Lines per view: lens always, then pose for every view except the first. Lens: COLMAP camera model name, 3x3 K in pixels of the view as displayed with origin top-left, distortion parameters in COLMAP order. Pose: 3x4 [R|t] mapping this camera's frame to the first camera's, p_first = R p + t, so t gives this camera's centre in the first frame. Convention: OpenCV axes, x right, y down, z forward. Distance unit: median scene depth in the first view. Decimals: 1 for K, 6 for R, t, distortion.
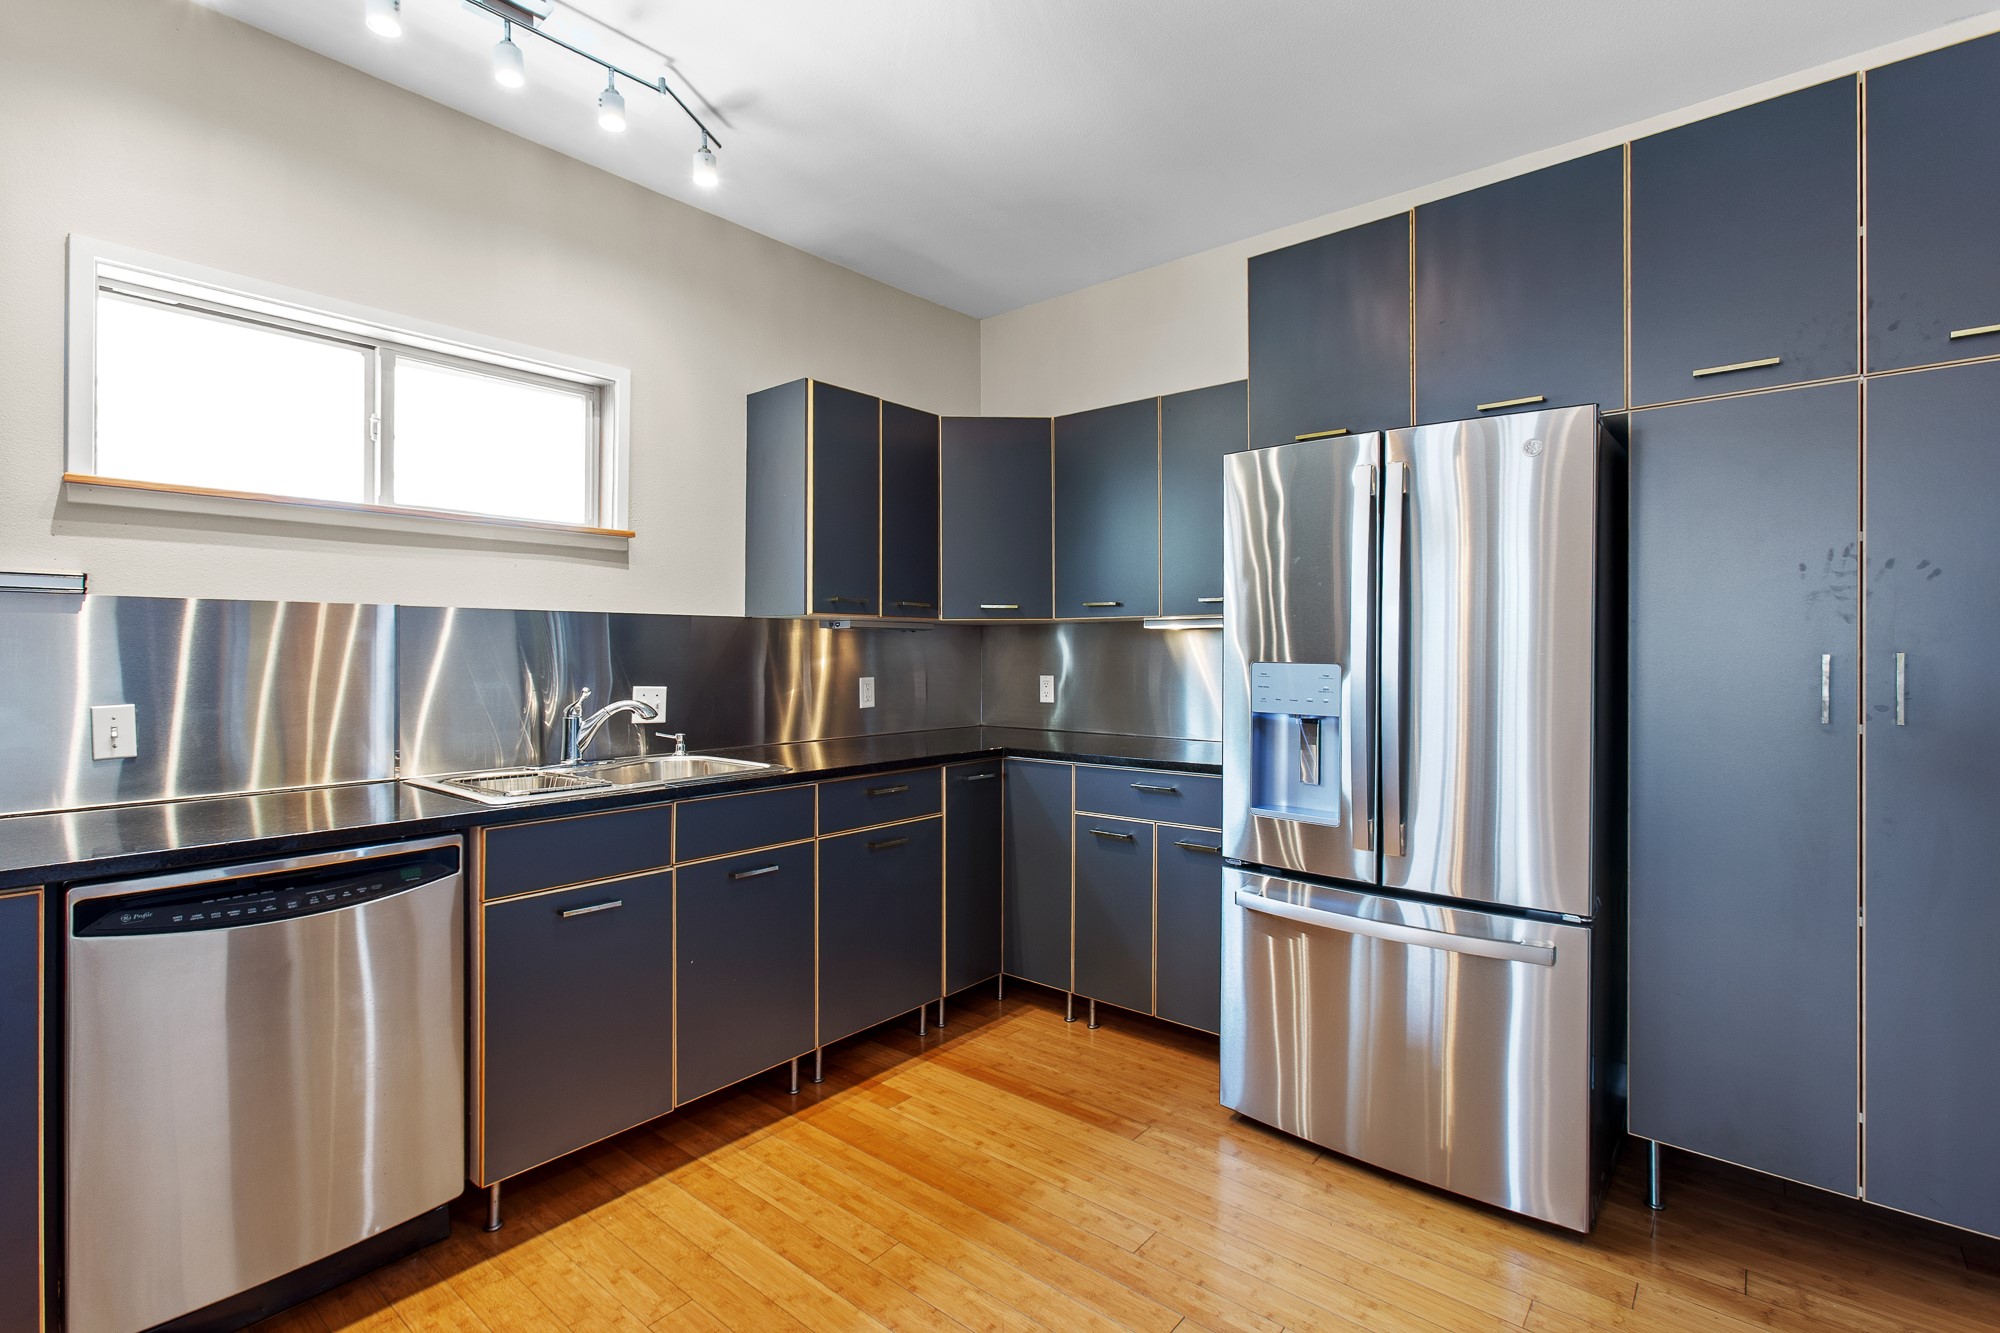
lens RADIAL K [[910.0, 0, 973.6], [0, 910.0, 655.5], [0, 0, 1]] dist [-0.021052, 0.008925]
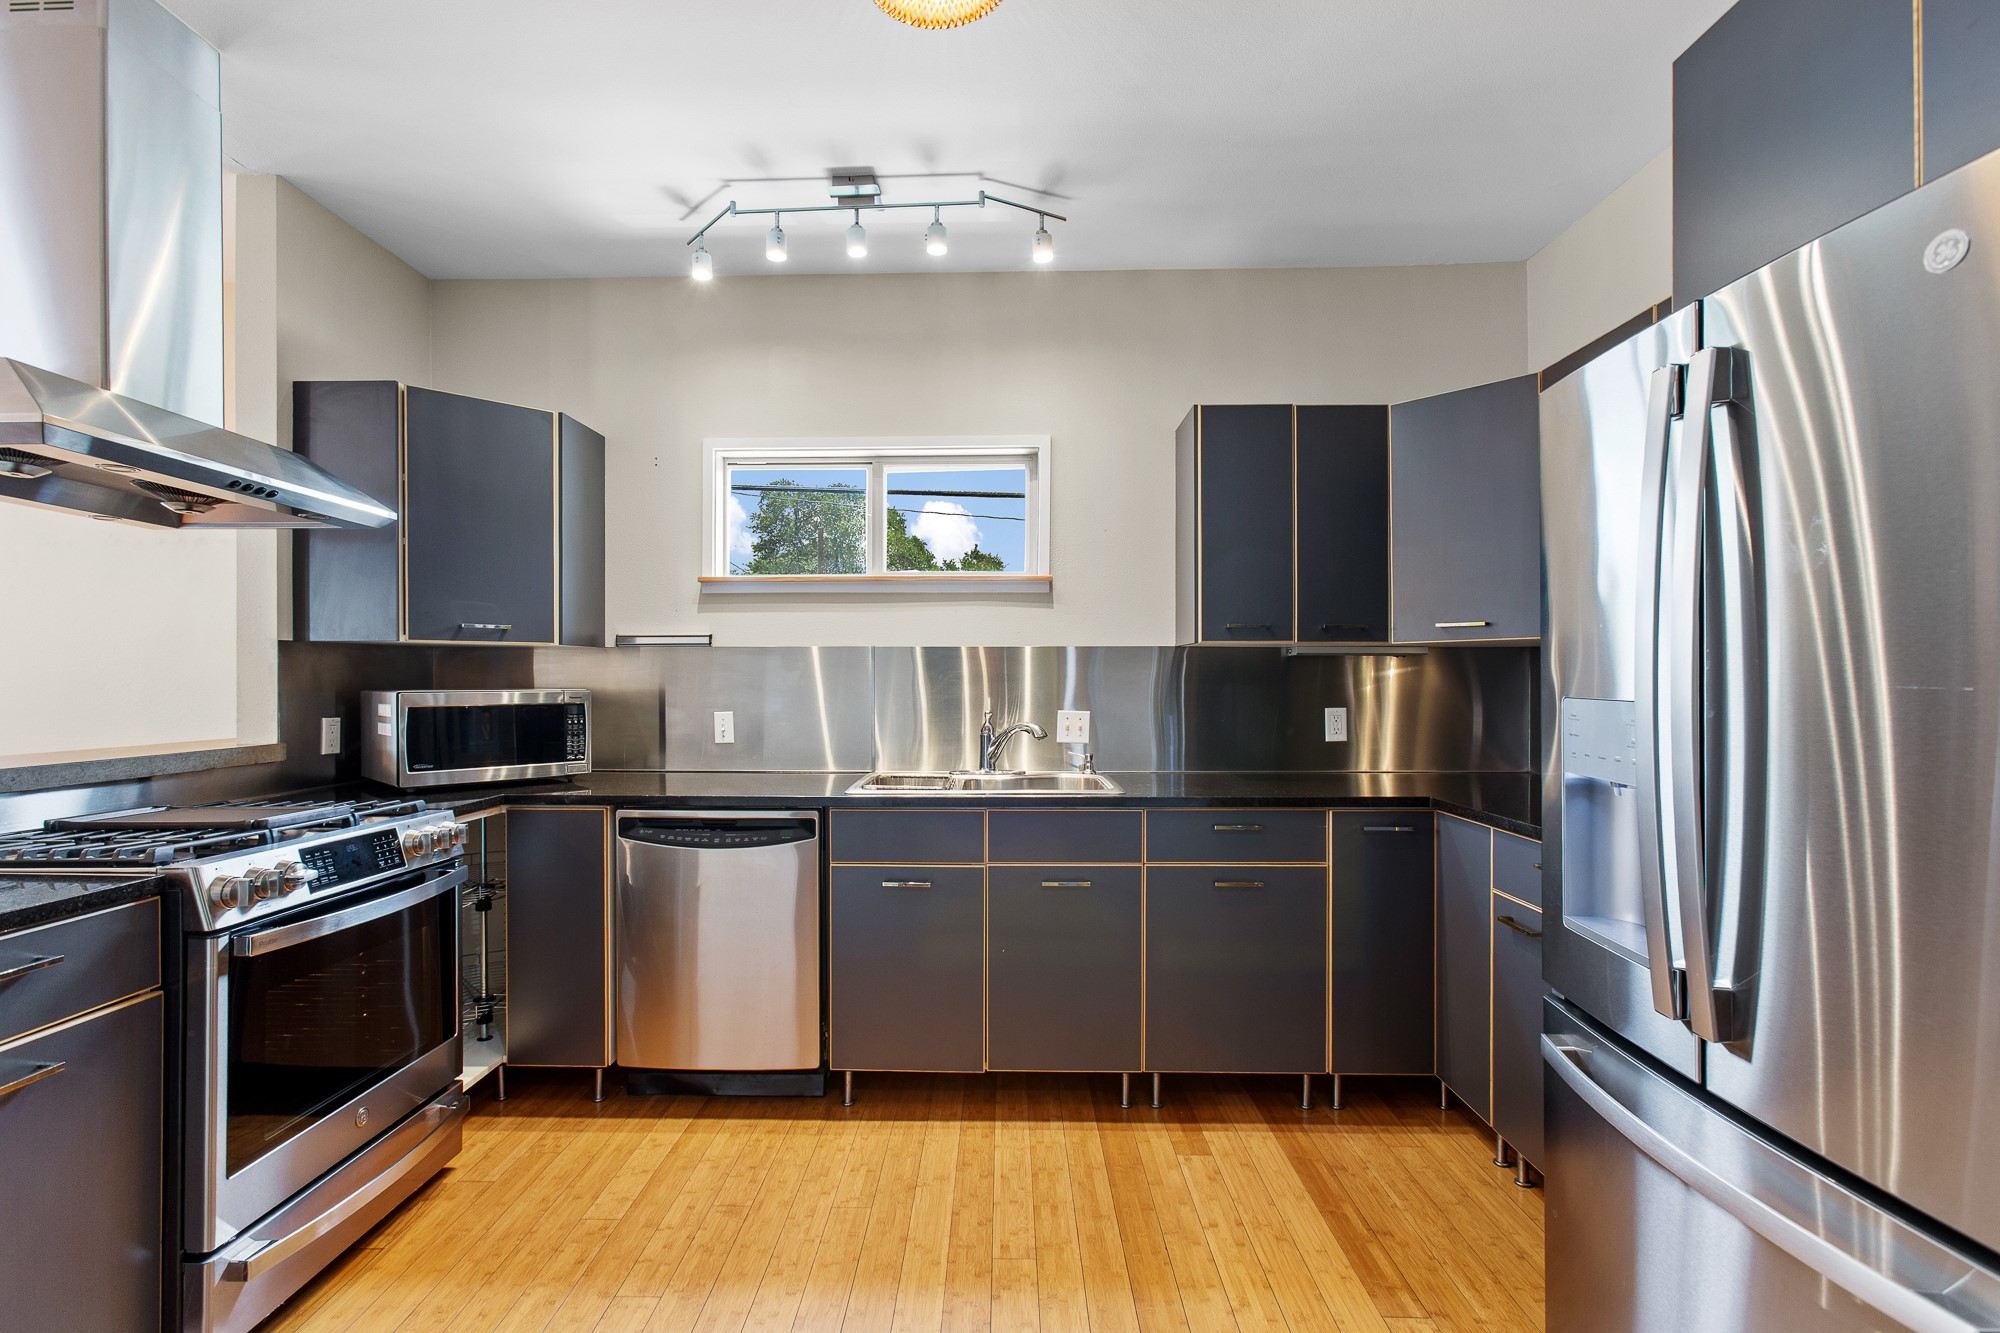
lens RADIAL K [[884.2, 0, 987.9], [0, 884.2, 685.2], [0, 0, 1]] dist [-0.023984, 0.017587]
pose [[0.642495, 0.005651, -0.766269, 0.543010], [-0.002724, 0.999983, 0.005091, -0.003637], [0.766285, -0.001184, 0.642500, 0.272383]]
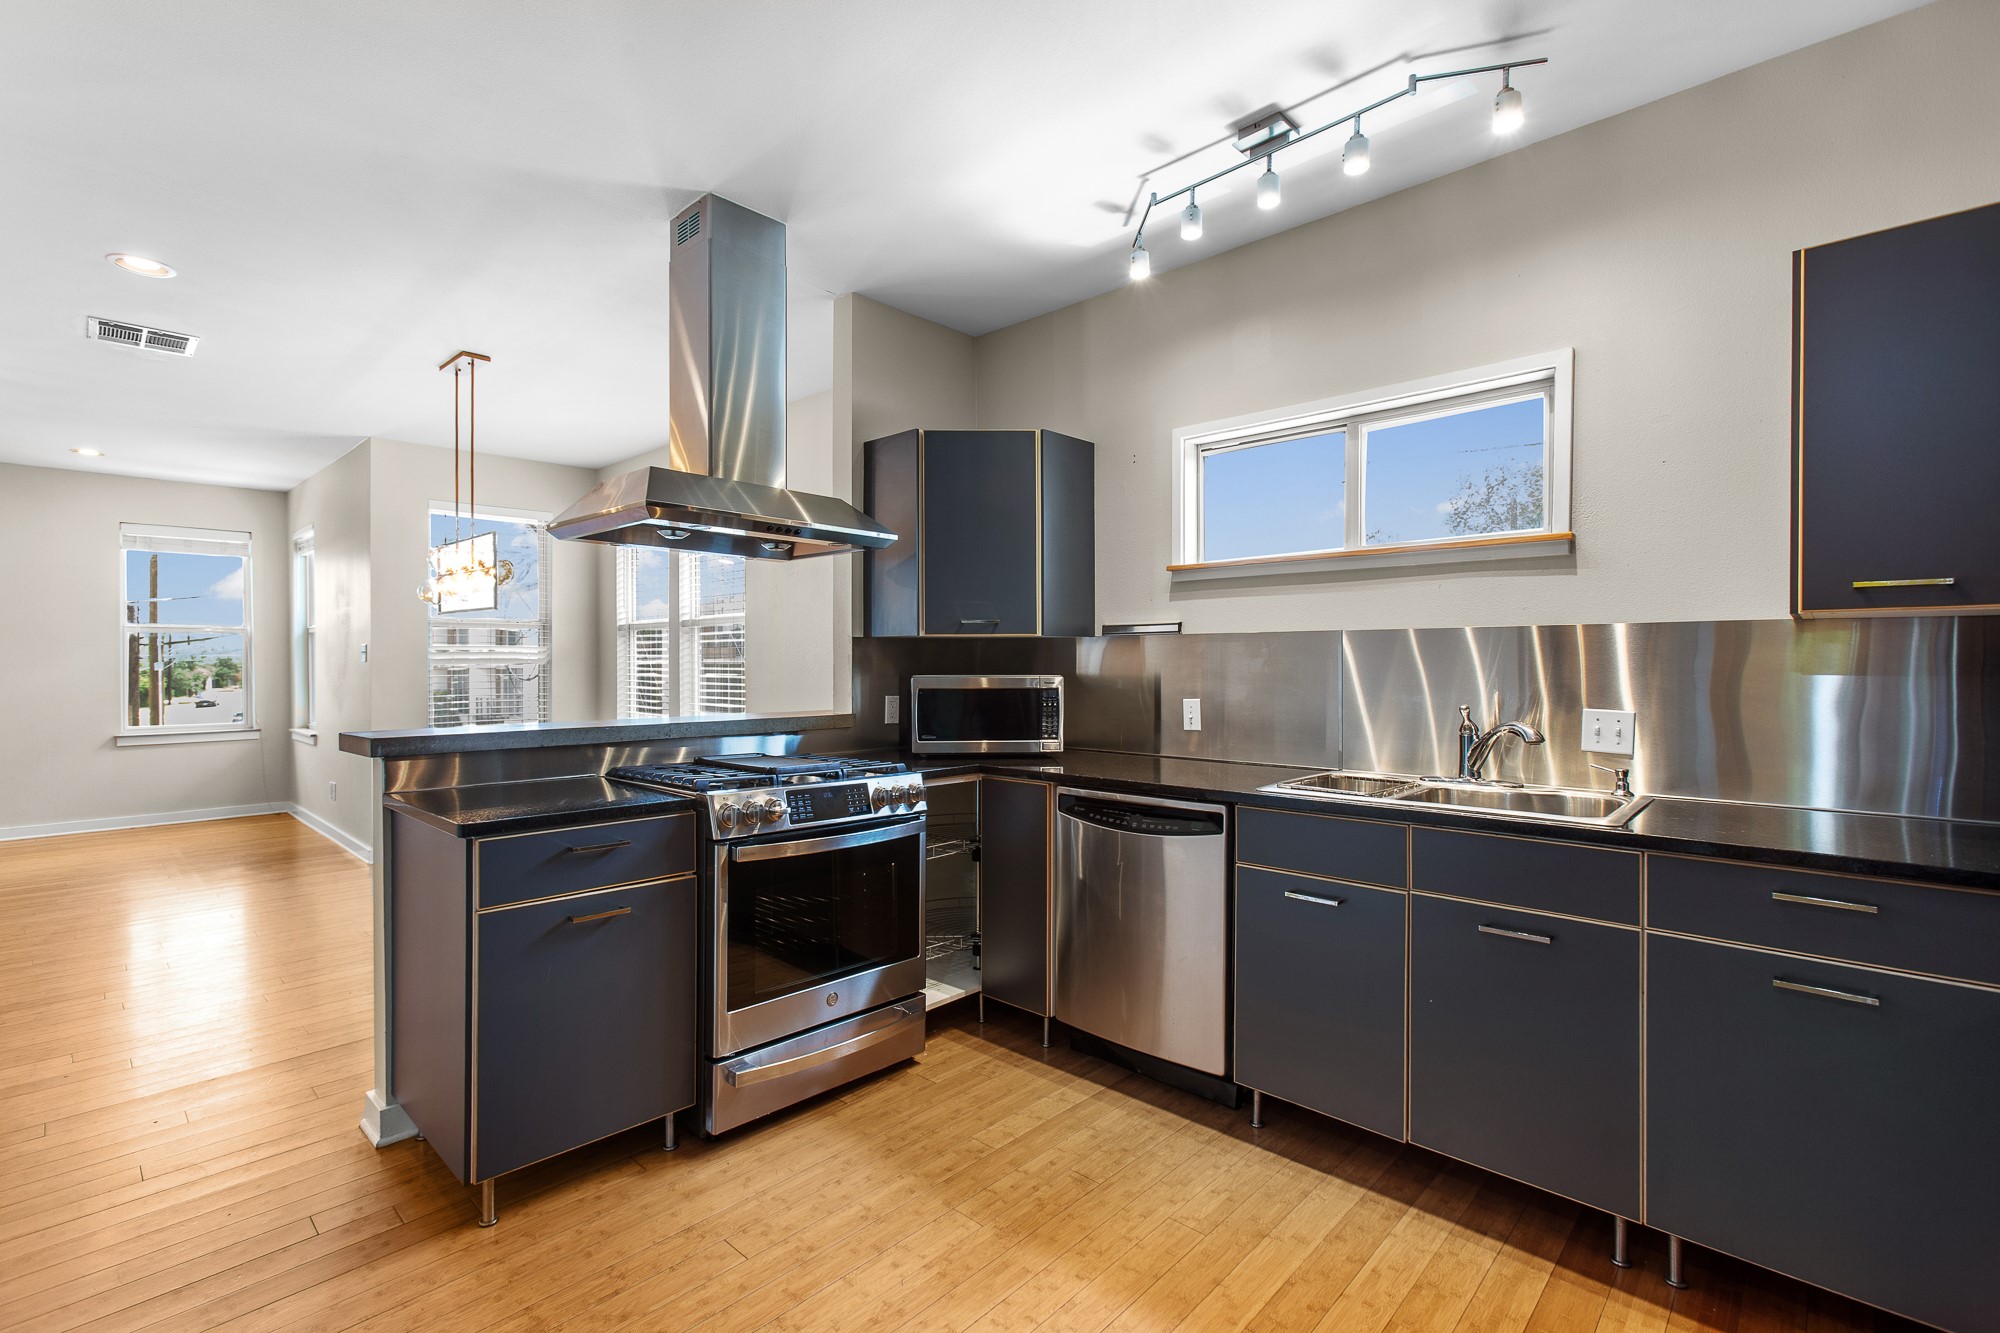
lens RADIAL K [[893.4, 0, 992.1], [0, 893.4, 671.6], [0, 0, 1]] dist [-0.014442, 0.014986]
pose [[-0.033111, 0.009588, -0.999406, 0.633010], [-0.003876, 0.999945, 0.009722, -0.009429], [0.999444, 0.004195, -0.033072, 0.588513]]
